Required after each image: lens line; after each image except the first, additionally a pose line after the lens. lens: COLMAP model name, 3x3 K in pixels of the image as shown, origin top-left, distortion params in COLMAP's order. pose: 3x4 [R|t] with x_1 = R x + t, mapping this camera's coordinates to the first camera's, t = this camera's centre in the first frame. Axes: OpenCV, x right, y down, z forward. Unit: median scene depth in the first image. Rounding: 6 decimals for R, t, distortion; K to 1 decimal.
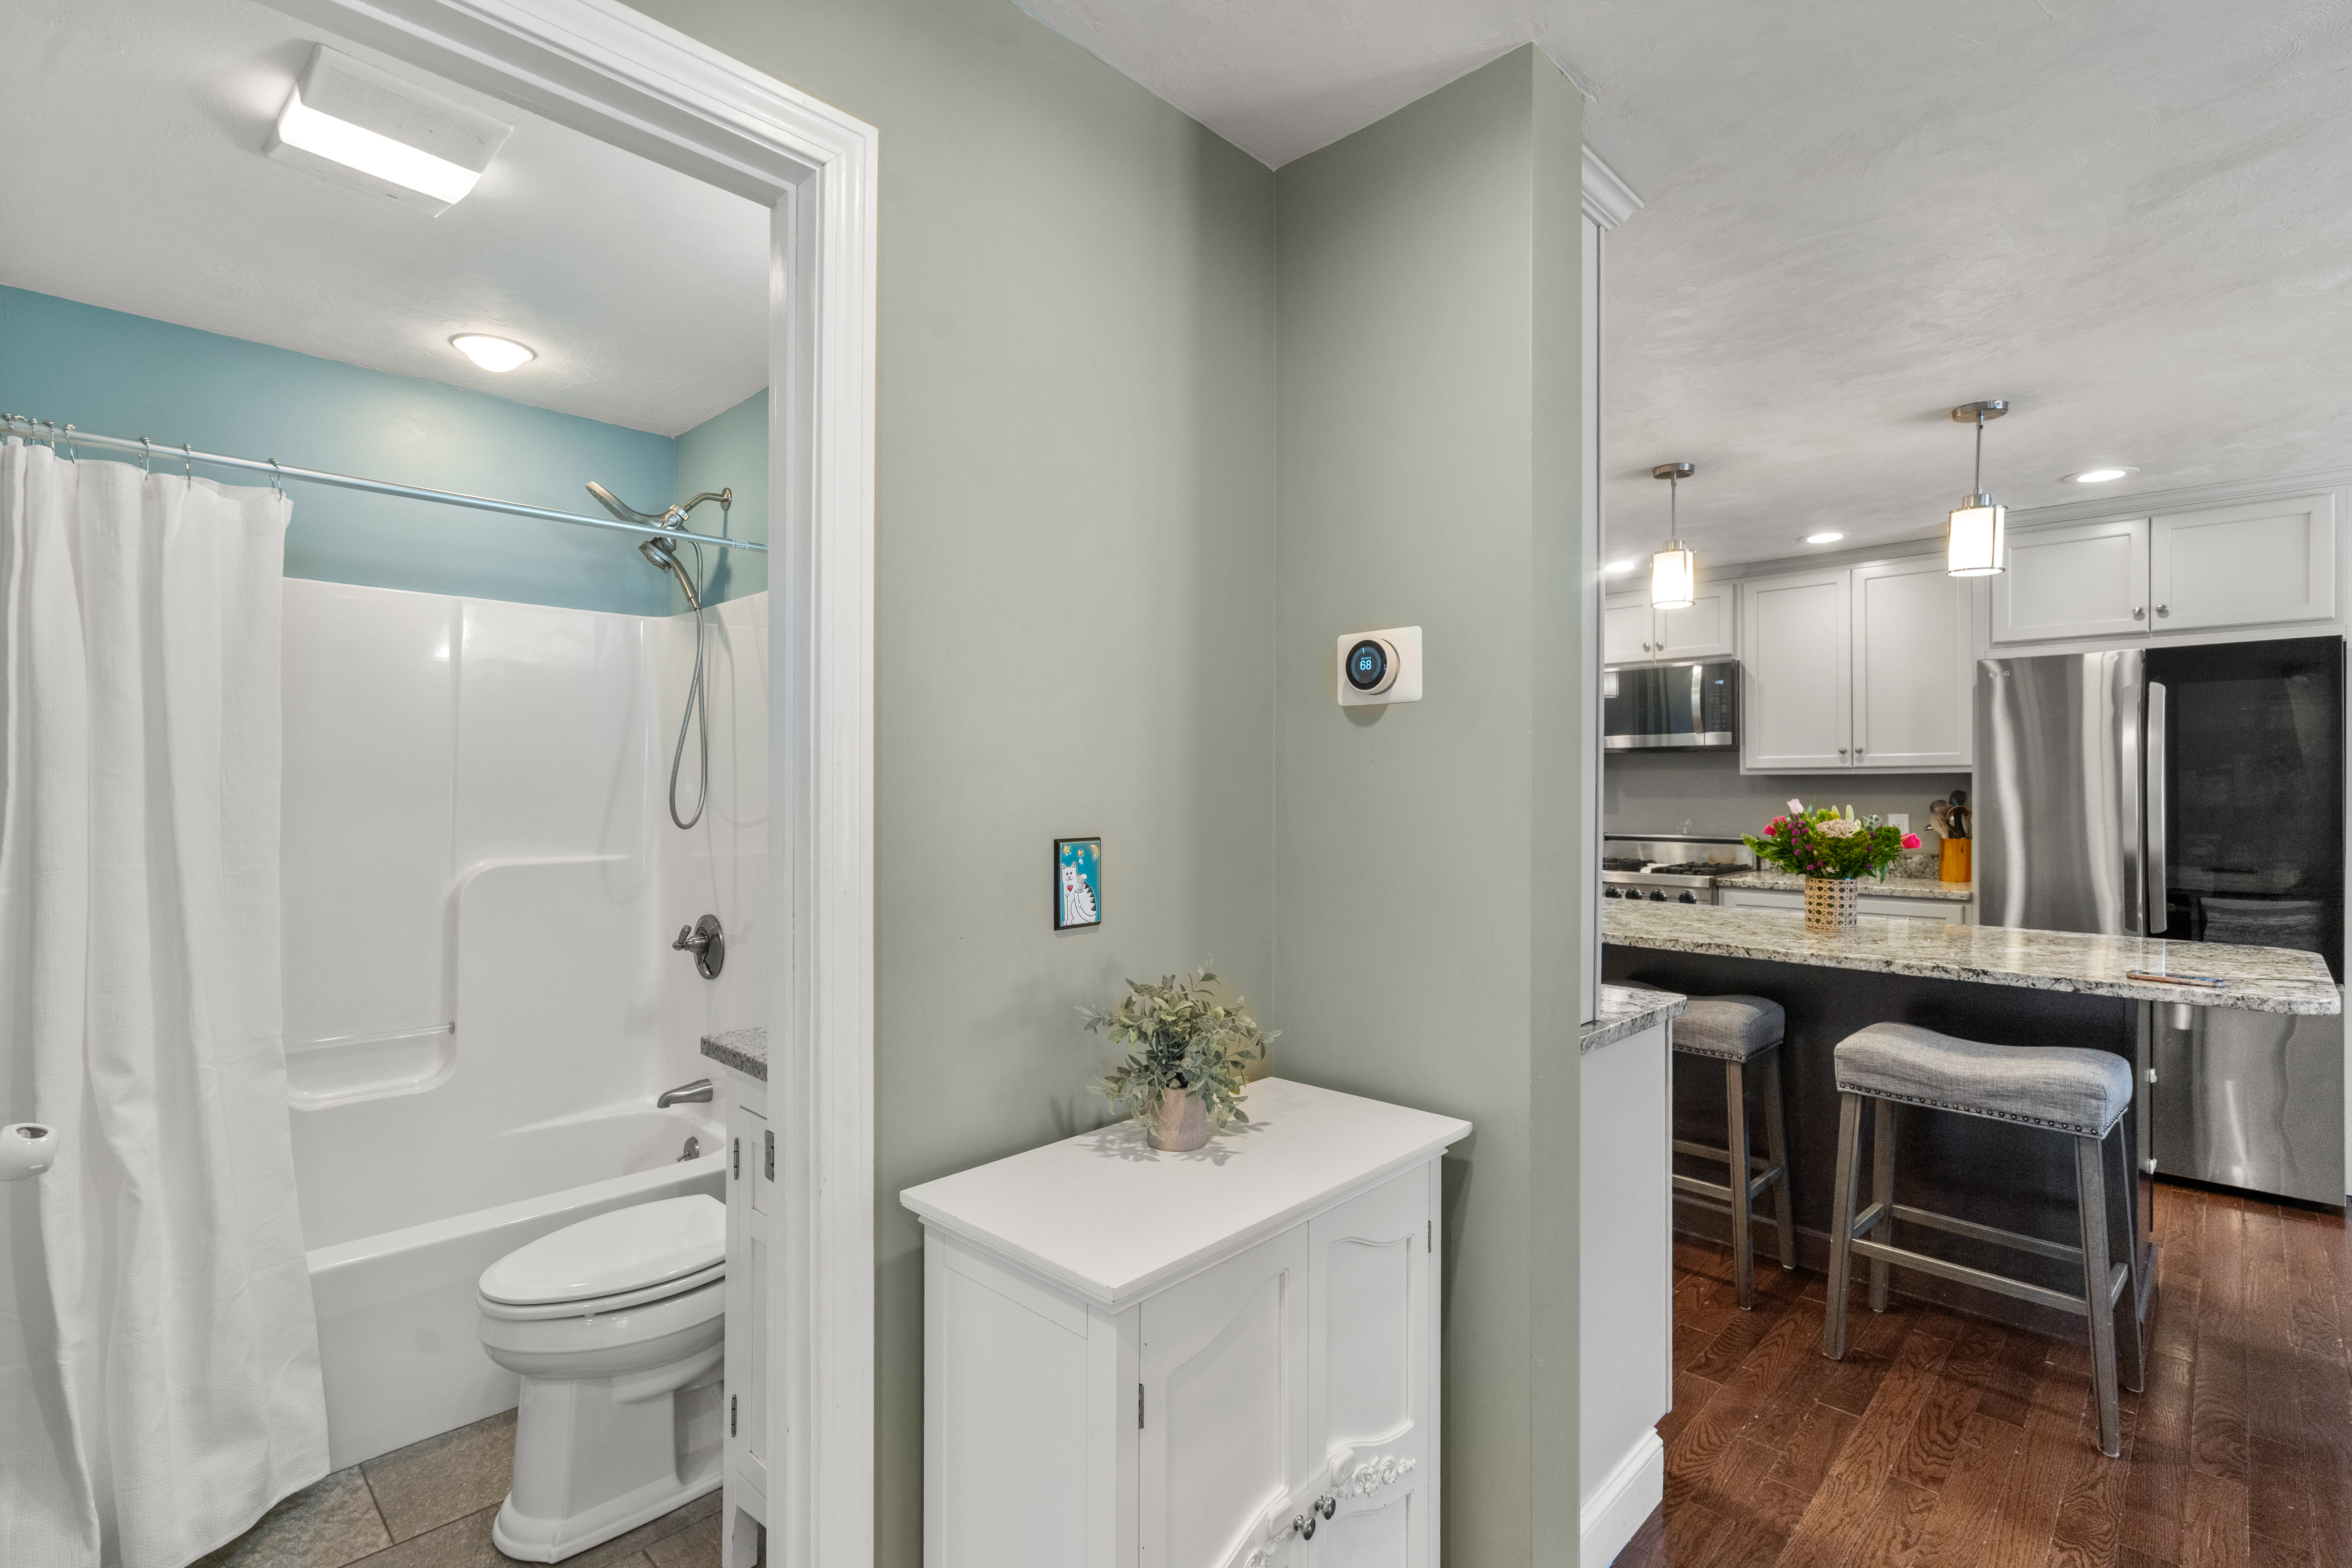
lens RADIAL K [[1071.4, 0, 1175.1], [0, 1071.4, 769.8], [0, 0, 1]] dist [-0.008444, 0.000273]
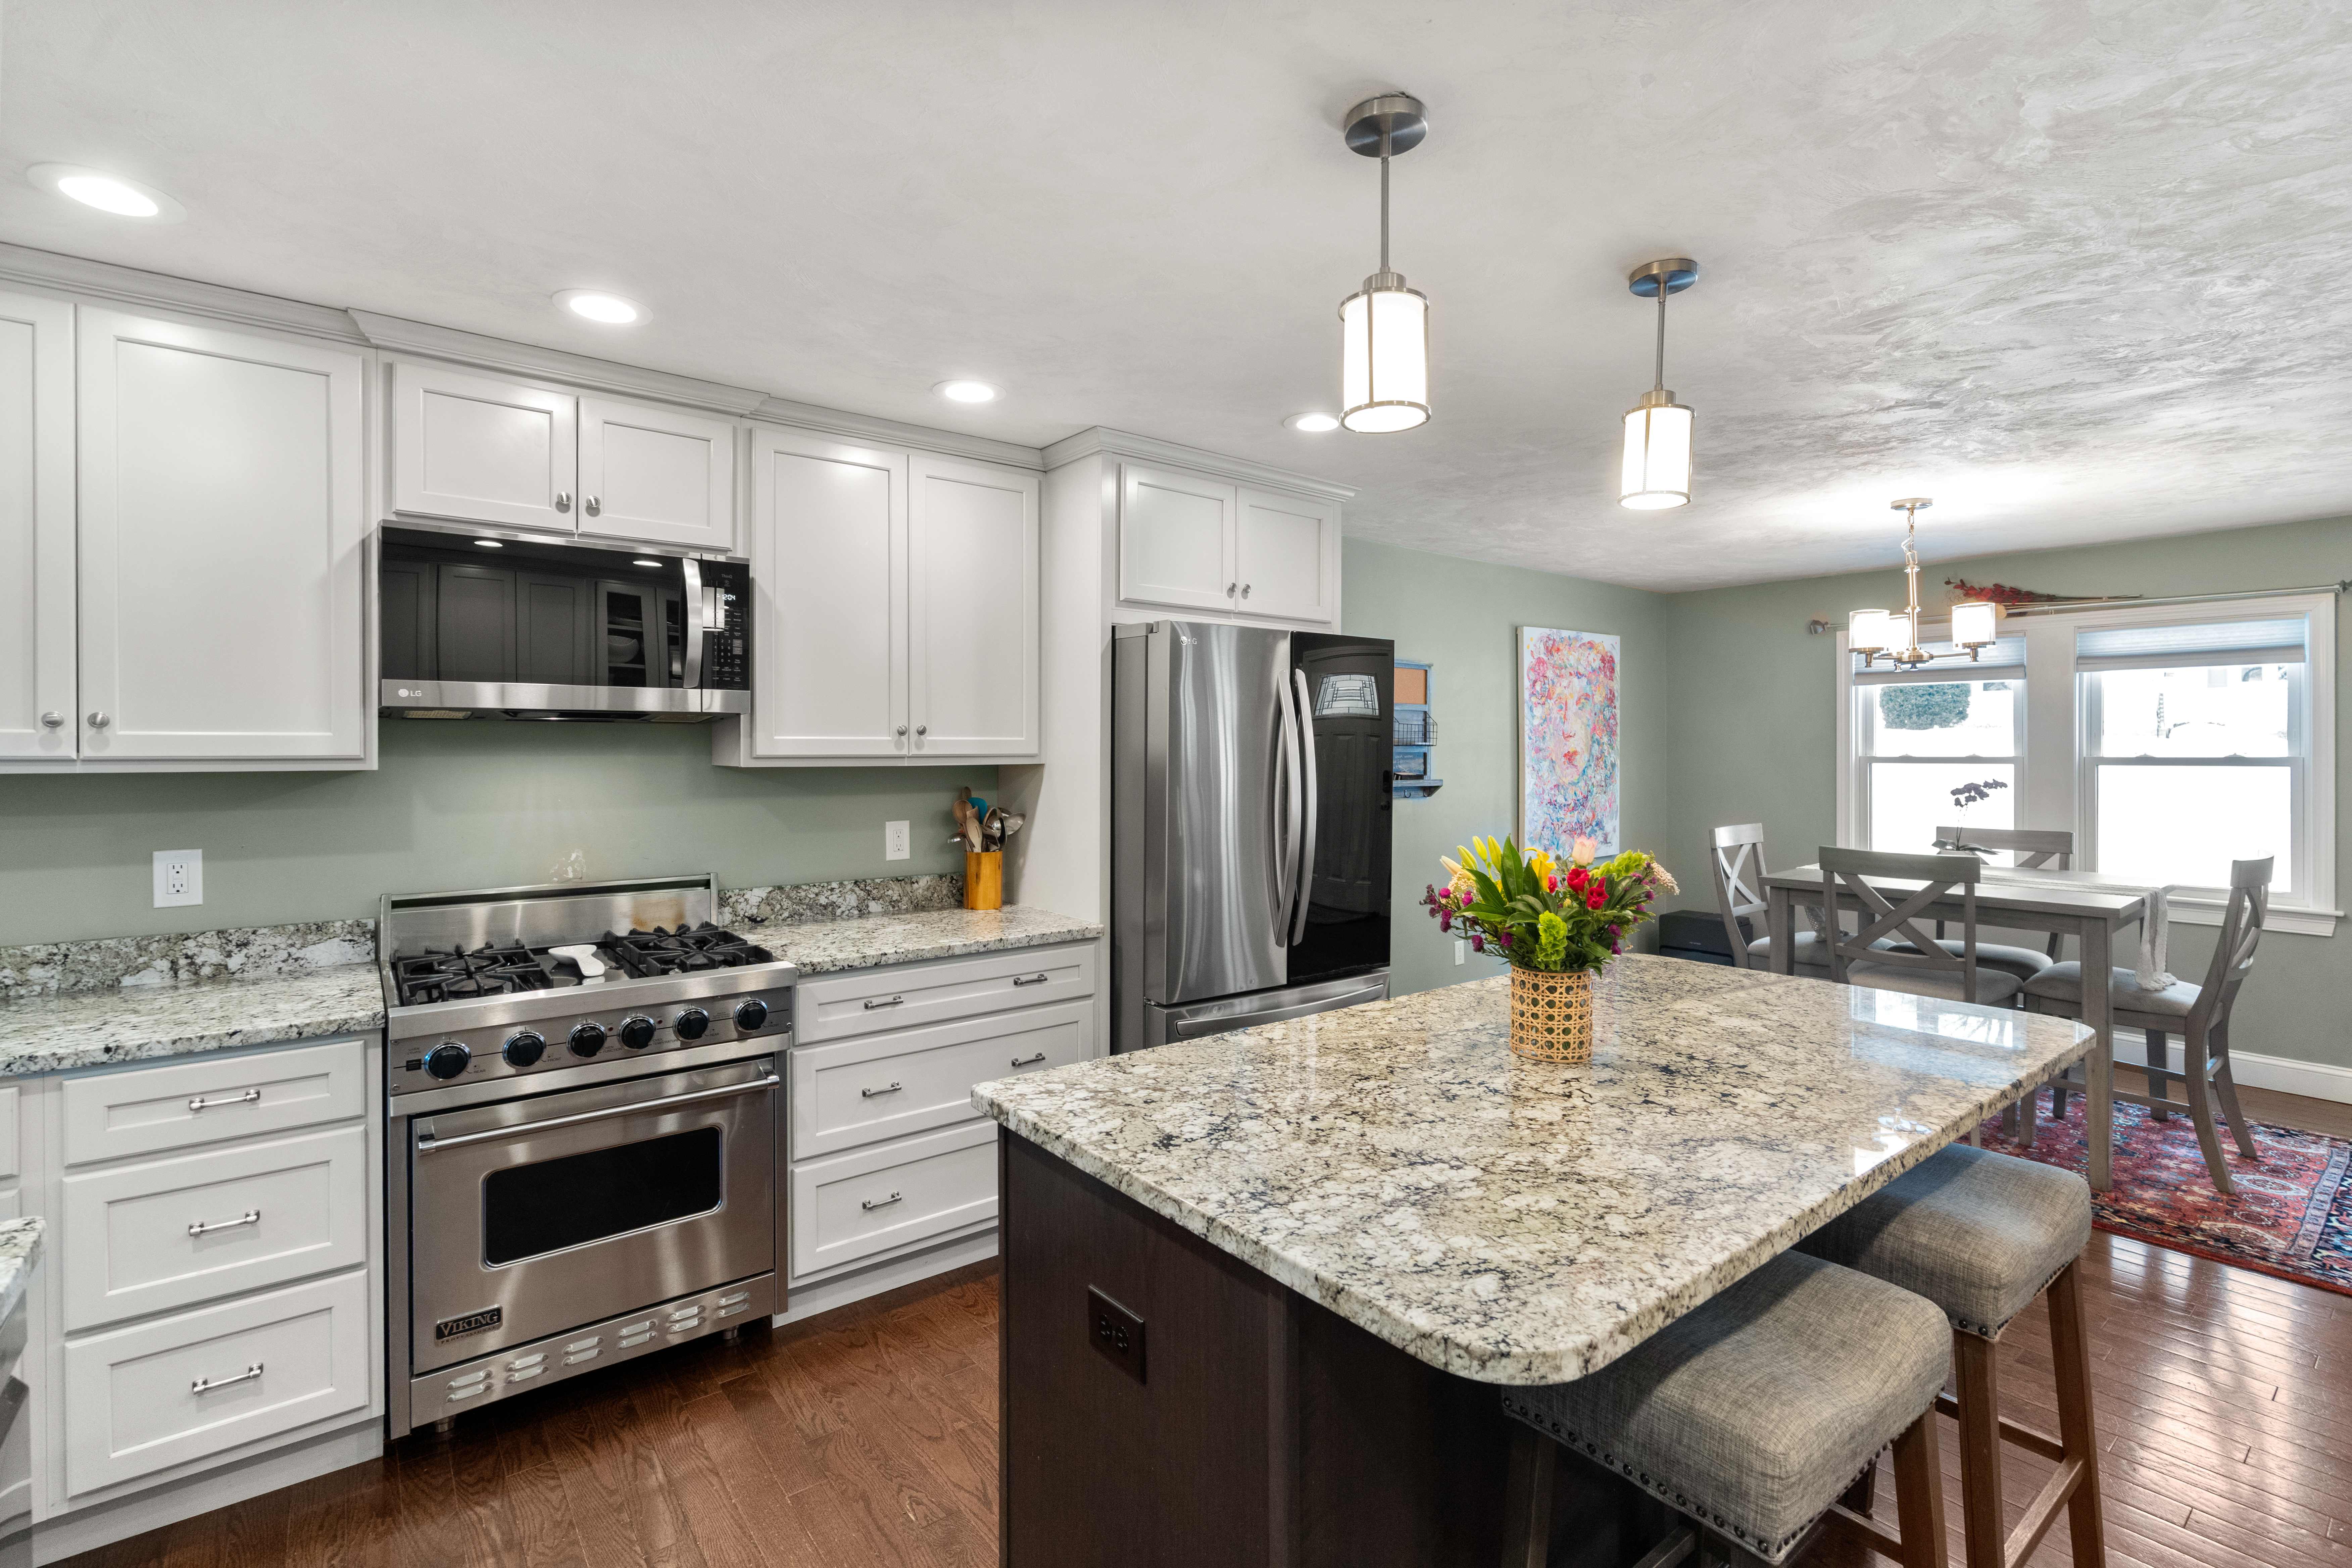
lens RADIAL K [[1064.5, 0, 1174.9], [0, 1064.5, 753.8], [0, 0, 1]] dist [-0.019392, 0.013019]
pose [[0.122128, -0.005153, 0.992501, 0.004693], [-0.014534, 0.999870, 0.006980, -0.011045], [-0.992408, -0.015277, 0.122037, 0.775282]]
